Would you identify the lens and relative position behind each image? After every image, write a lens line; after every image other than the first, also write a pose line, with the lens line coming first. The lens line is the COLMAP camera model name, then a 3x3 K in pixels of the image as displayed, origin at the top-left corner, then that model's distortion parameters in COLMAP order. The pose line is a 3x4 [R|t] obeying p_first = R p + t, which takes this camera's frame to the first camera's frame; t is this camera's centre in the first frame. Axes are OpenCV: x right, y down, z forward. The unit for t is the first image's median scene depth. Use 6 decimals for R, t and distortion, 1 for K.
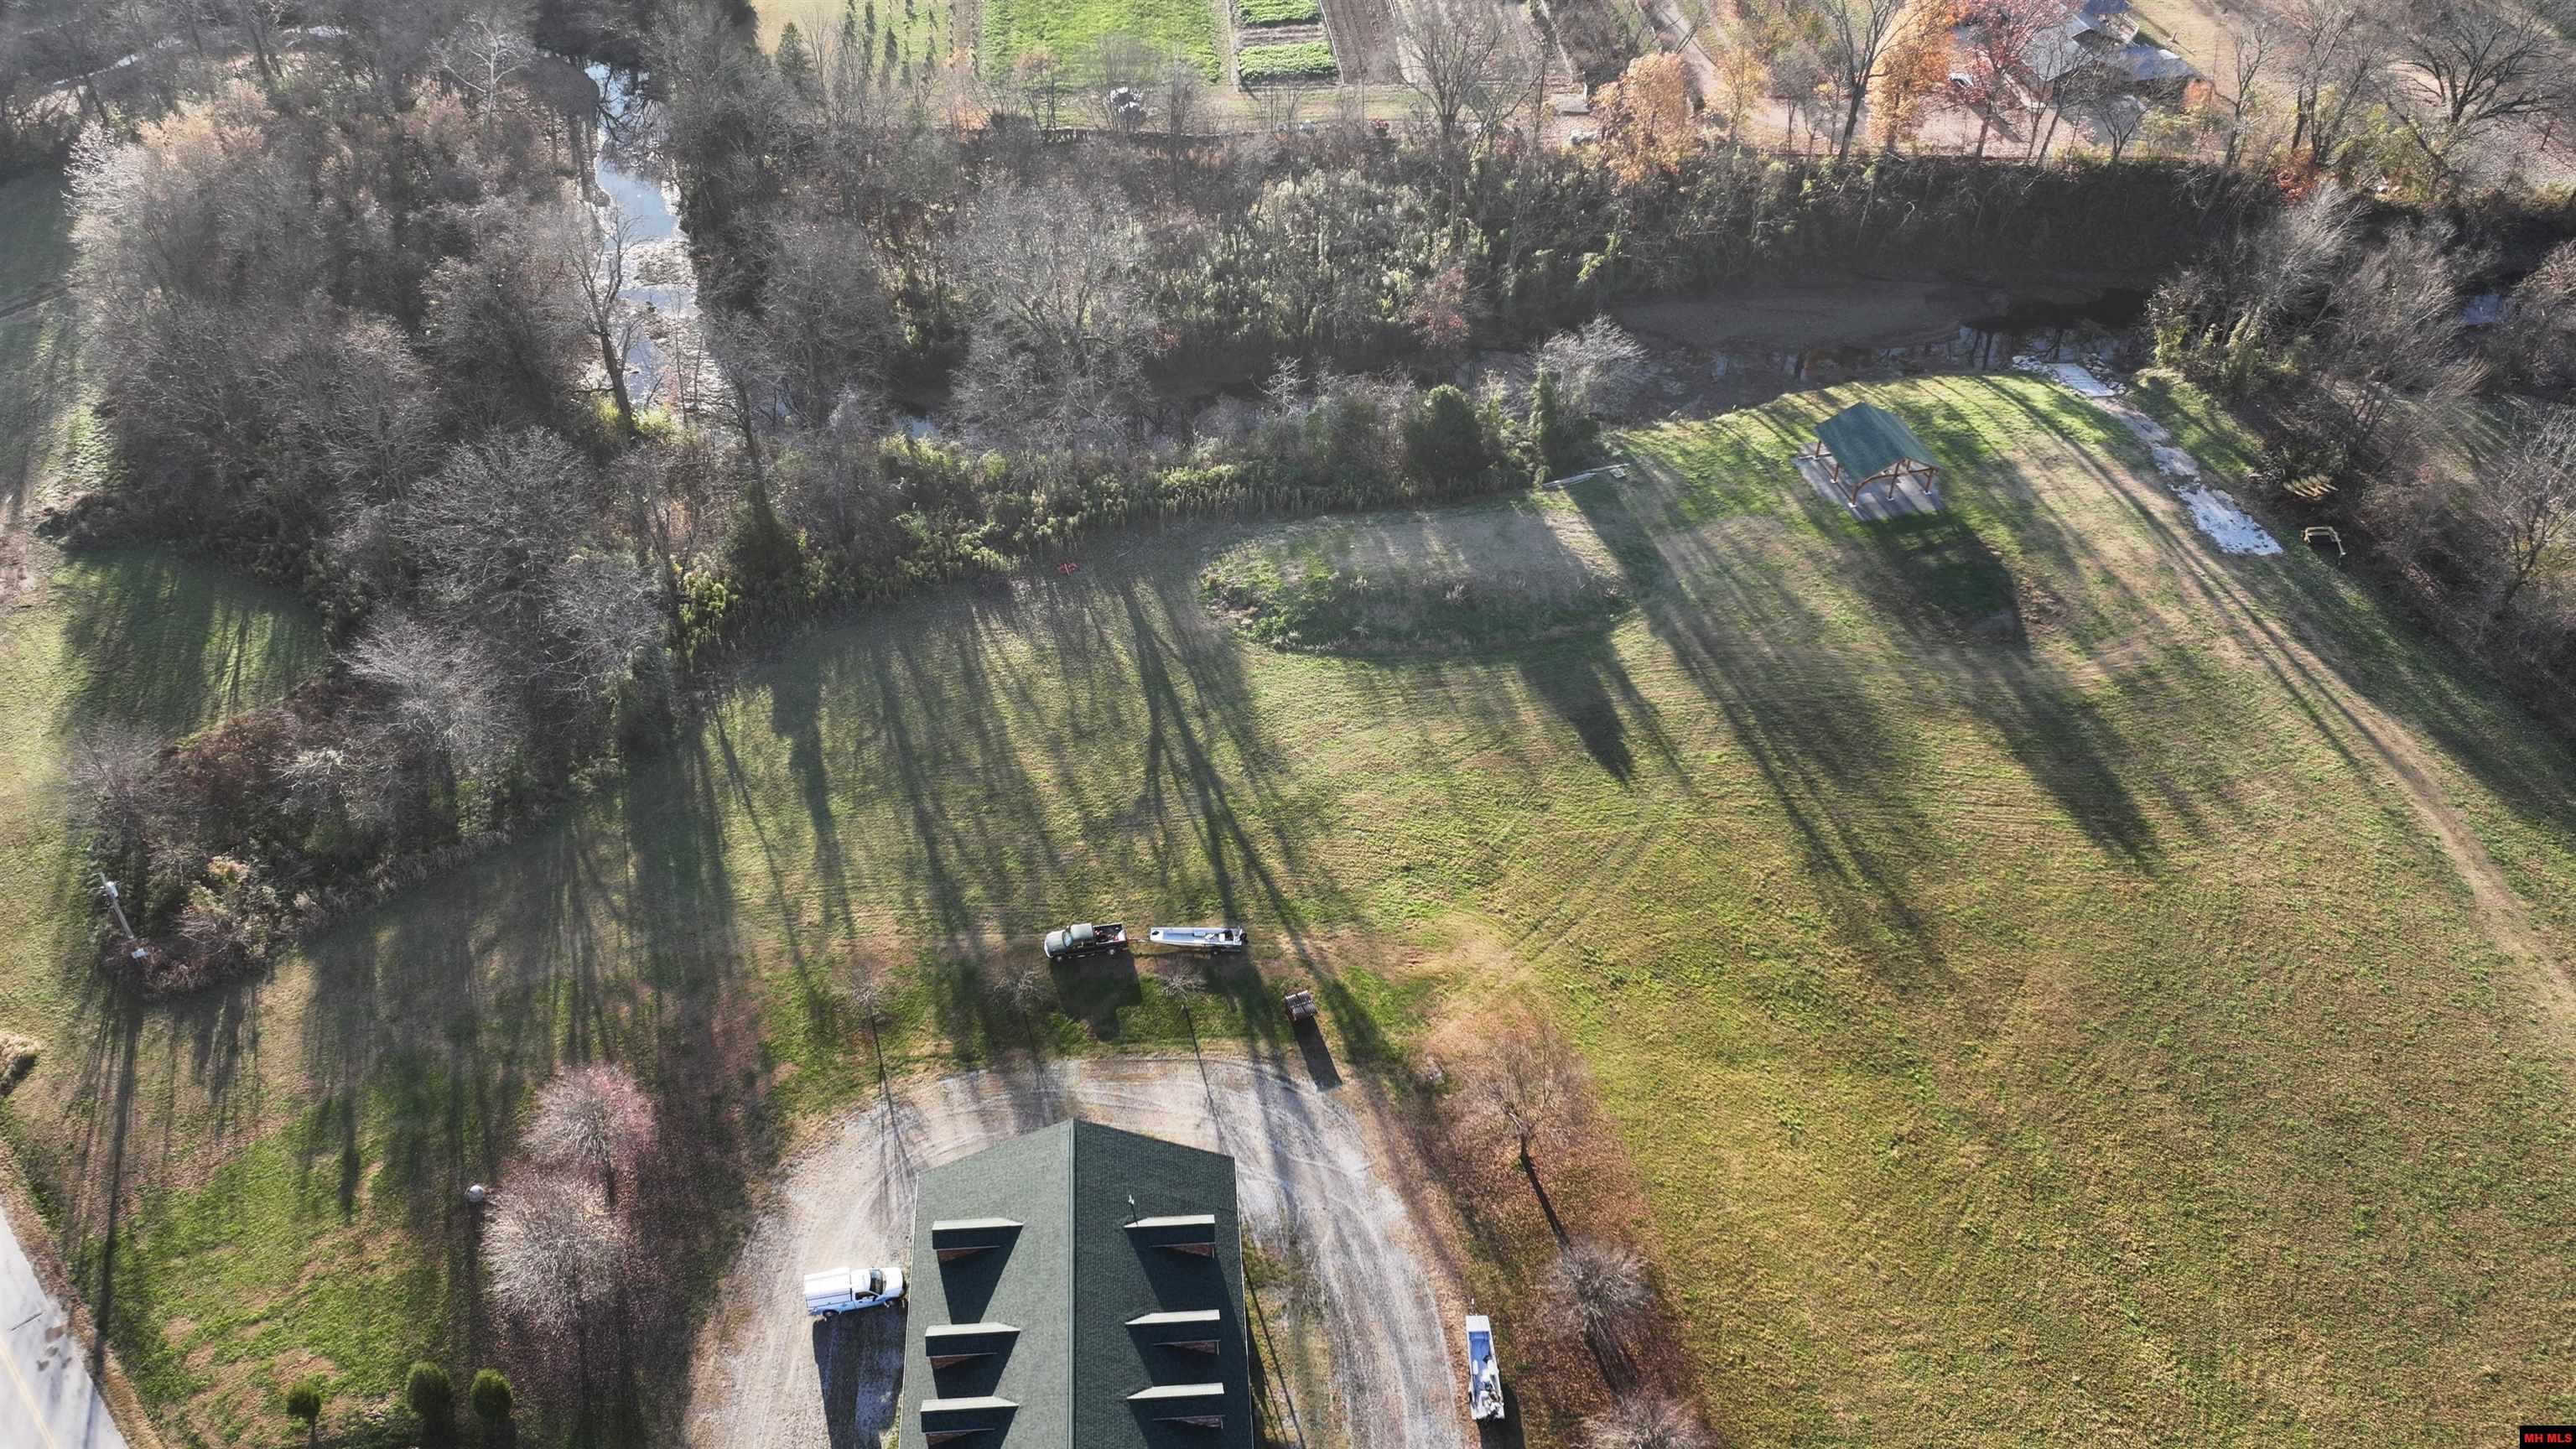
lens RADIAL K [[2073.9, 0, 1288.0], [0, 2073.9, 724.5], [0, 0, 1]] dist [0.014710, -0.015271]
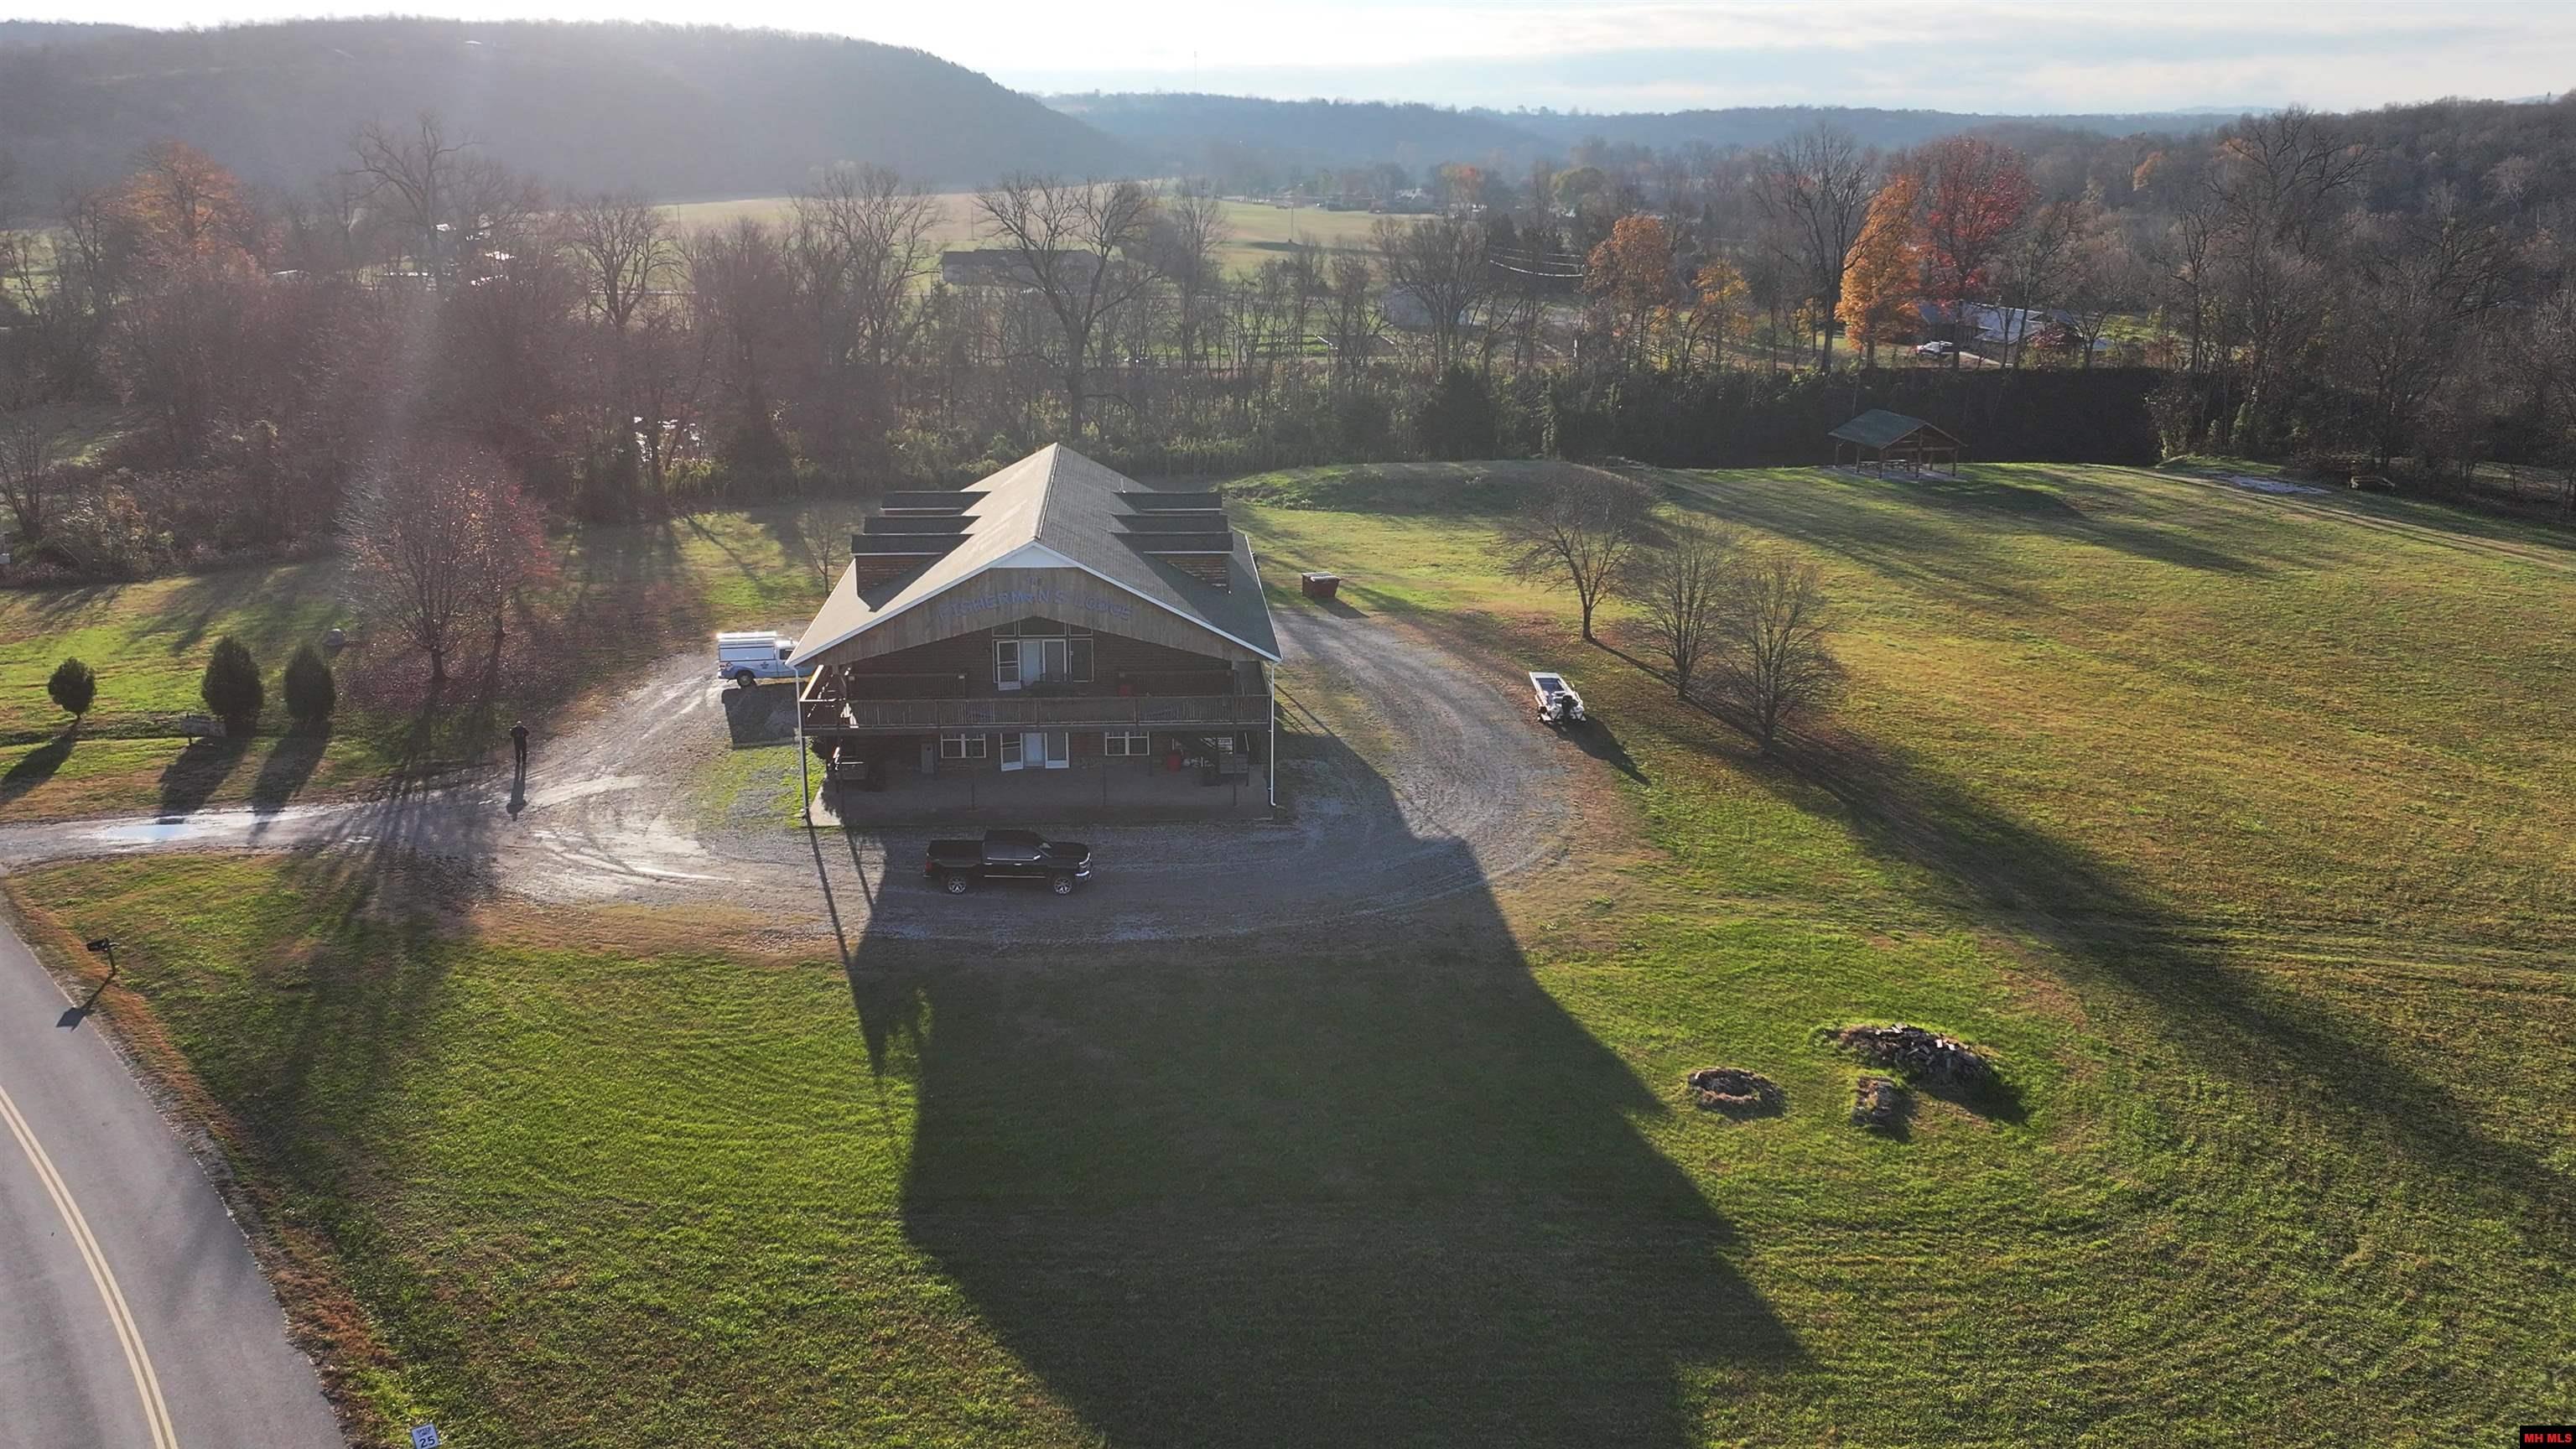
lens RADIAL K [[2073.9, 0, 1288.0], [0, 2073.9, 724.5], [0, 0, 1]] dist [0.014710, -0.015271]
pose [[1.000000, 0.000111, 0.000495, -0.007010], [0.000129, 0.887473, -0.460861, 0.508665], [-0.000490, 0.460861, 0.887472, 0.218265]]
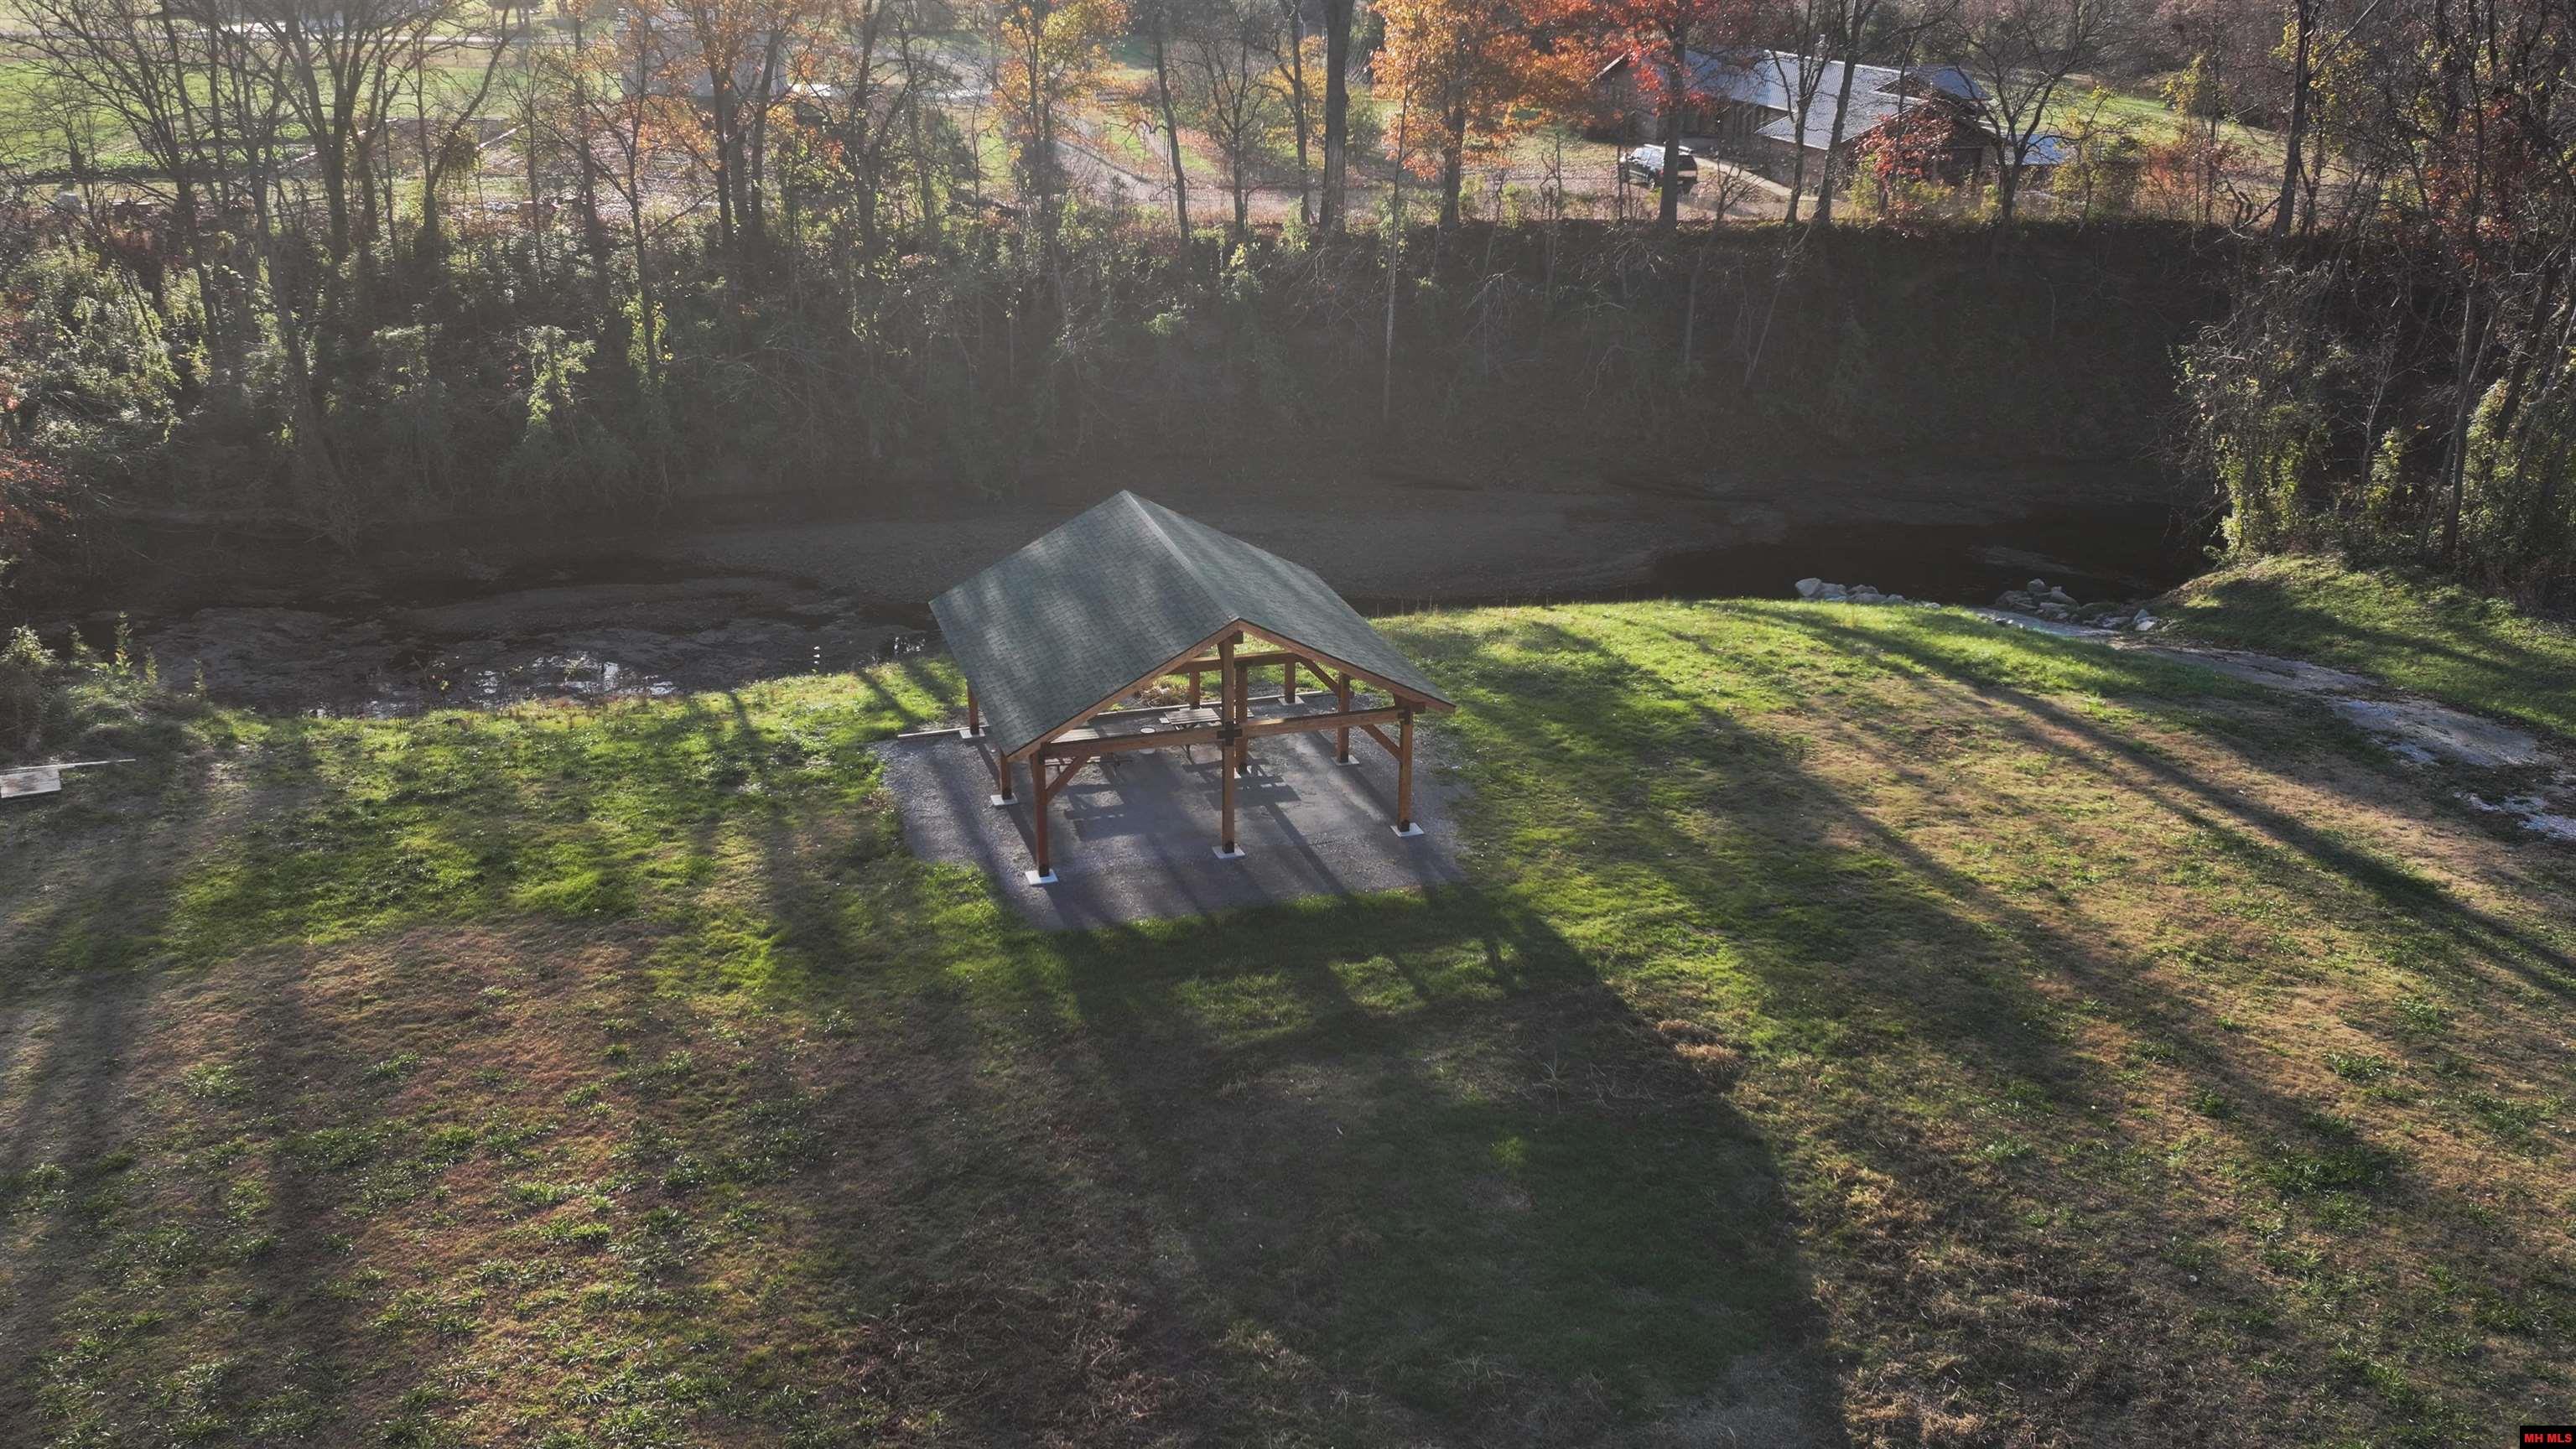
lens RADIAL K [[2073.9, 0, 1288.0], [0, 2073.9, 724.5], [0, 0, 1]] dist [0.014710, -0.015271]
pose [[0.999517, -0.010045, 0.029425, 0.334794], [0.019946, 0.933125, -0.358999, -0.048724], [-0.023851, 0.359412, 0.932874, 0.910851]]
